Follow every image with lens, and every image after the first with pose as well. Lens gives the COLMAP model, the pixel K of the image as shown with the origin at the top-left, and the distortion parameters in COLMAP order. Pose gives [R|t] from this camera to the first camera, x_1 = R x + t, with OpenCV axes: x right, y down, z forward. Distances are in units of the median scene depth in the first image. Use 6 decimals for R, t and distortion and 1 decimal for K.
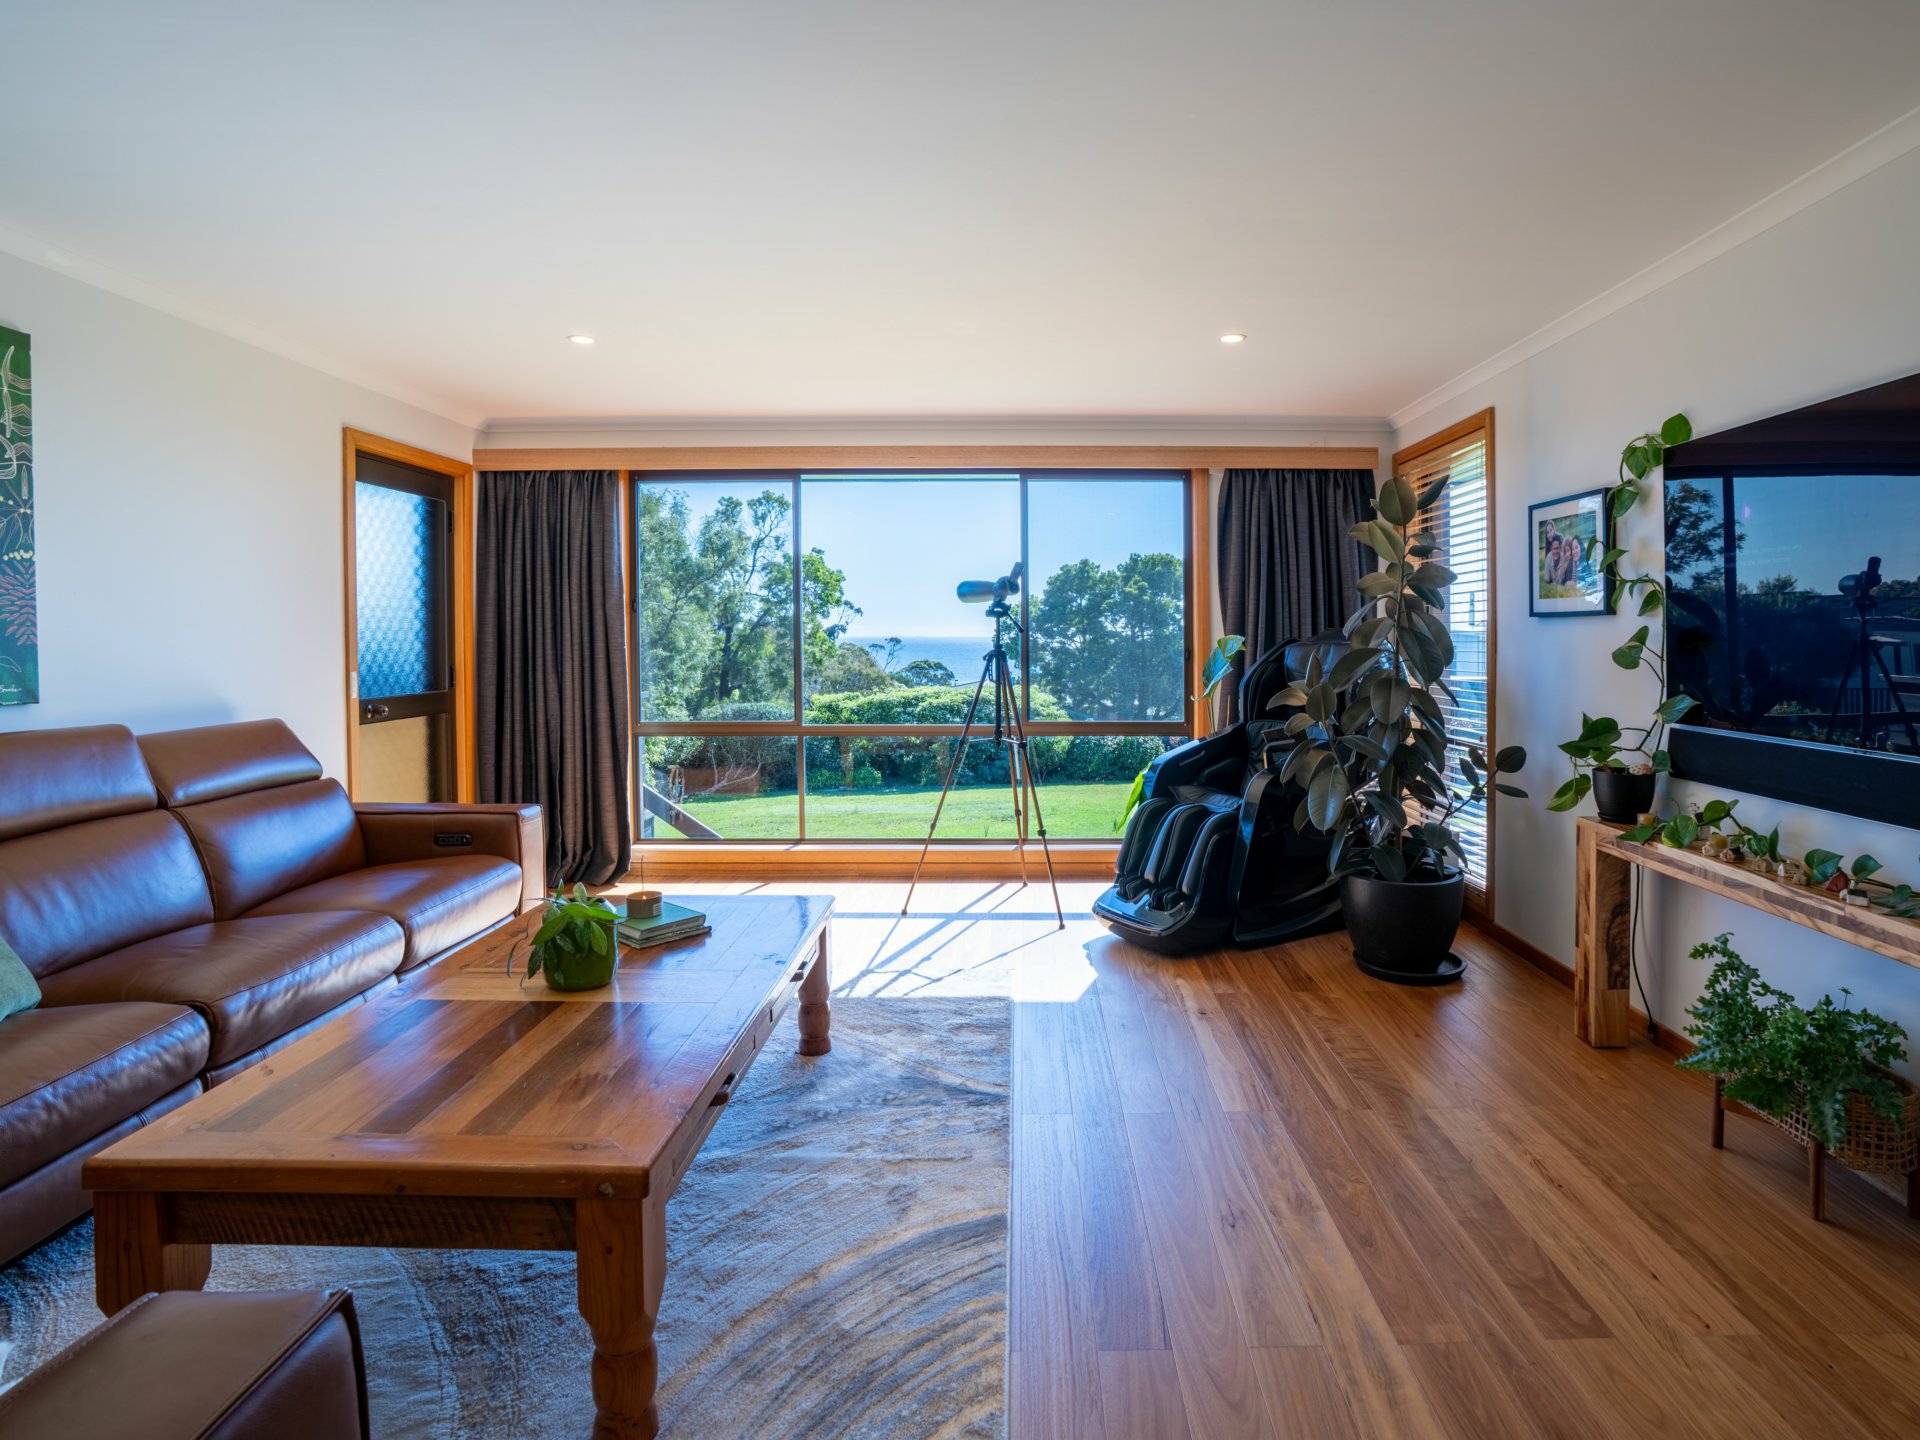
lens RADIAL K [[1044.7, 0, 1019.6], [0, 1044.7, 636.1], [0, 0, 1]] dist [-0.046091, 0.011763]
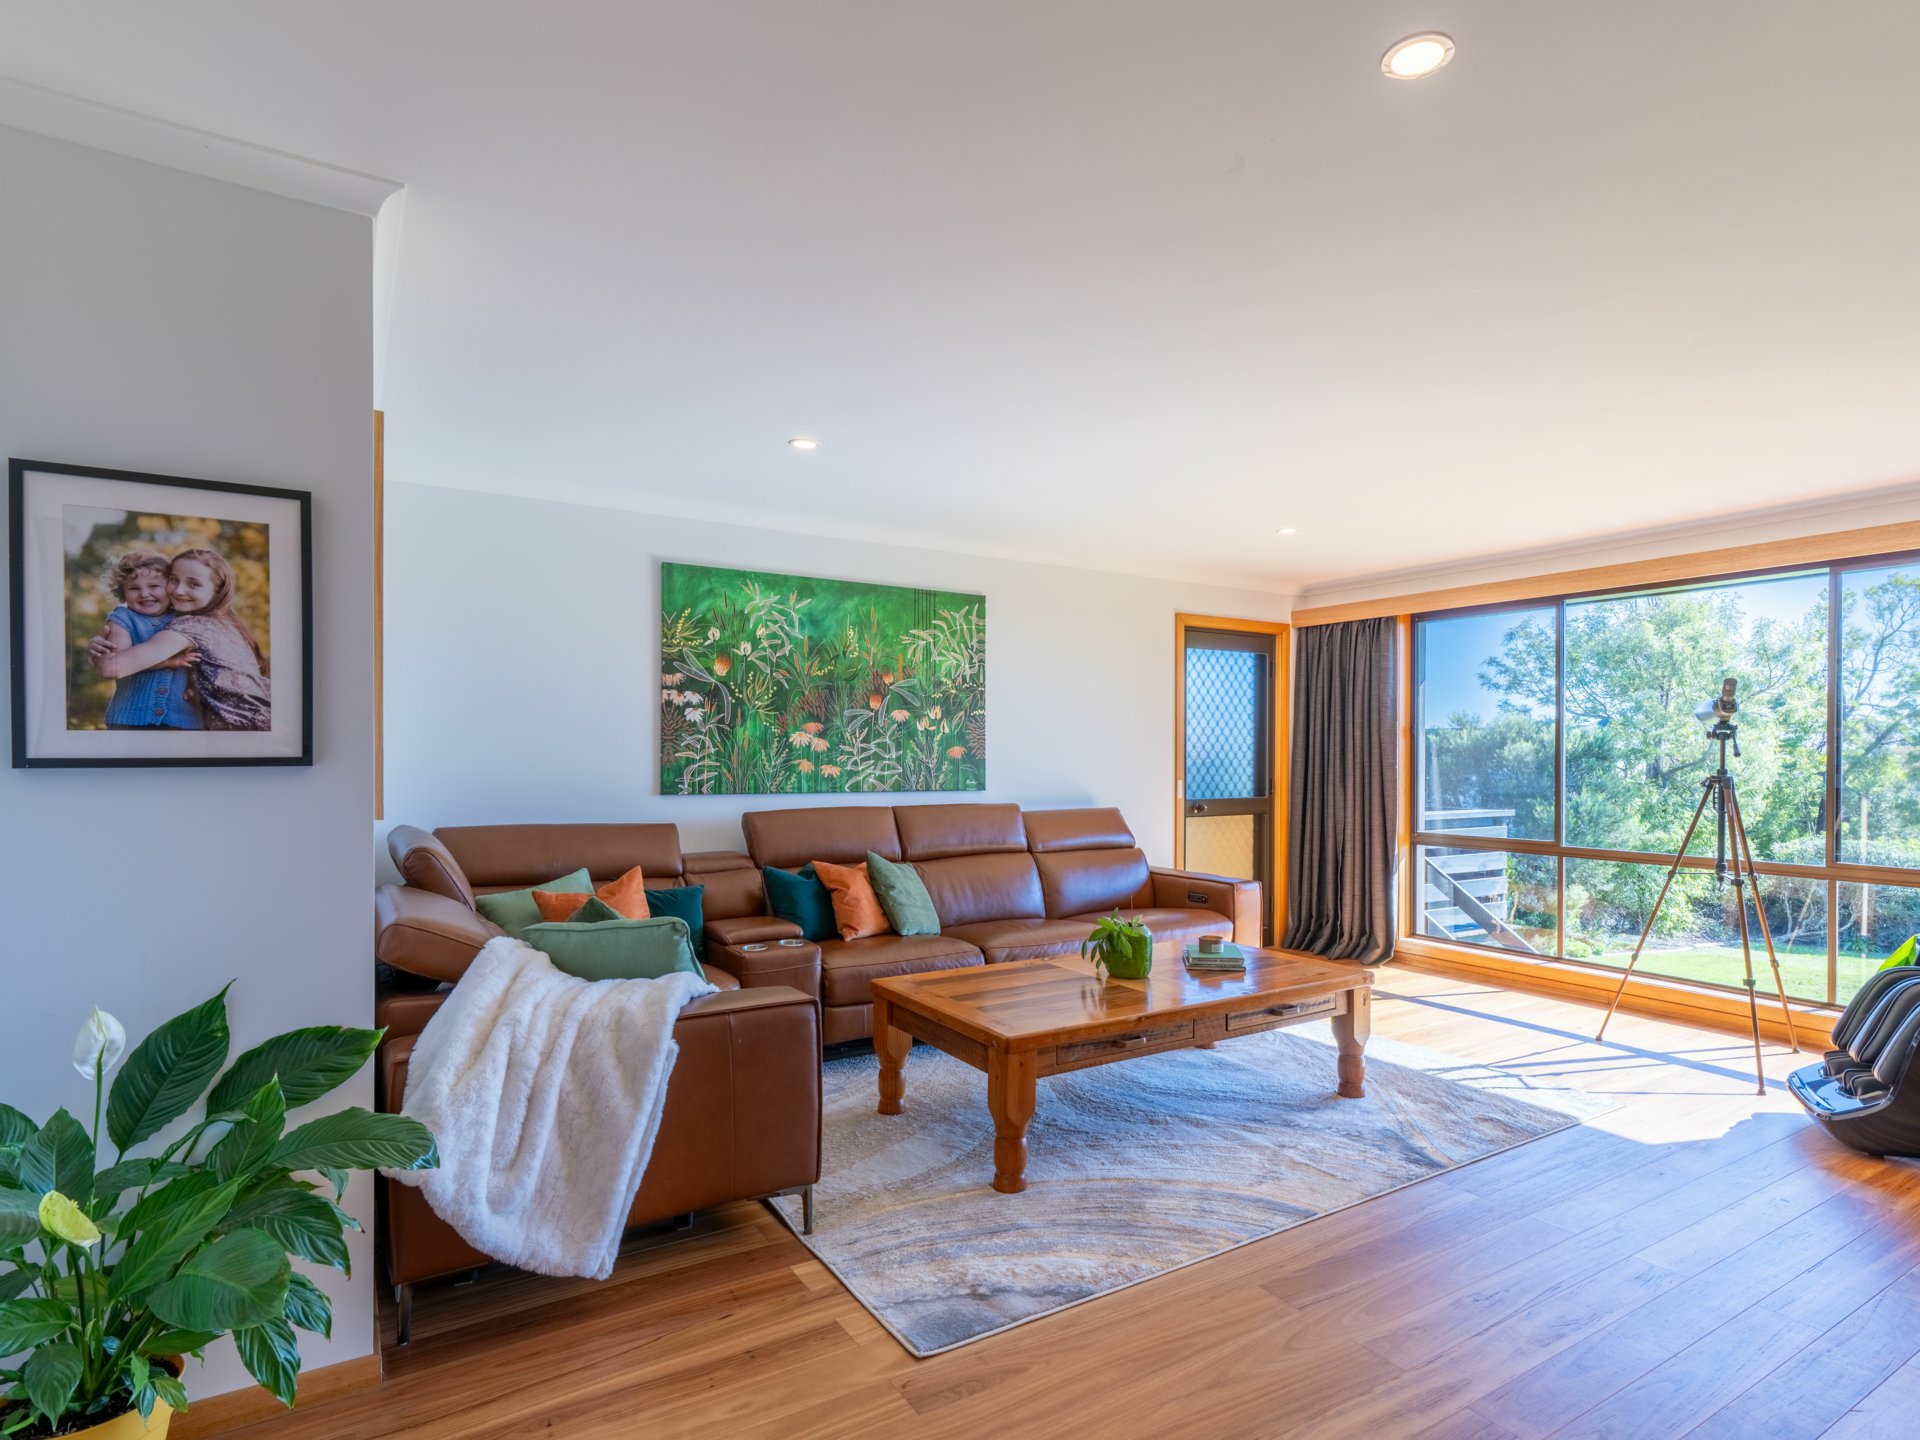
lens RADIAL K [[1044.7, 0, 959.1], [0, 1044.7, 739.6], [0, 0, 1]] dist [-0.046091, 0.011763]
pose [[0.501738, -0.006560, -0.864995, 0.460334], [-0.006417, 0.999915, -0.011305, -0.003852], [0.864996, 0.011223, 0.501653, -0.016460]]
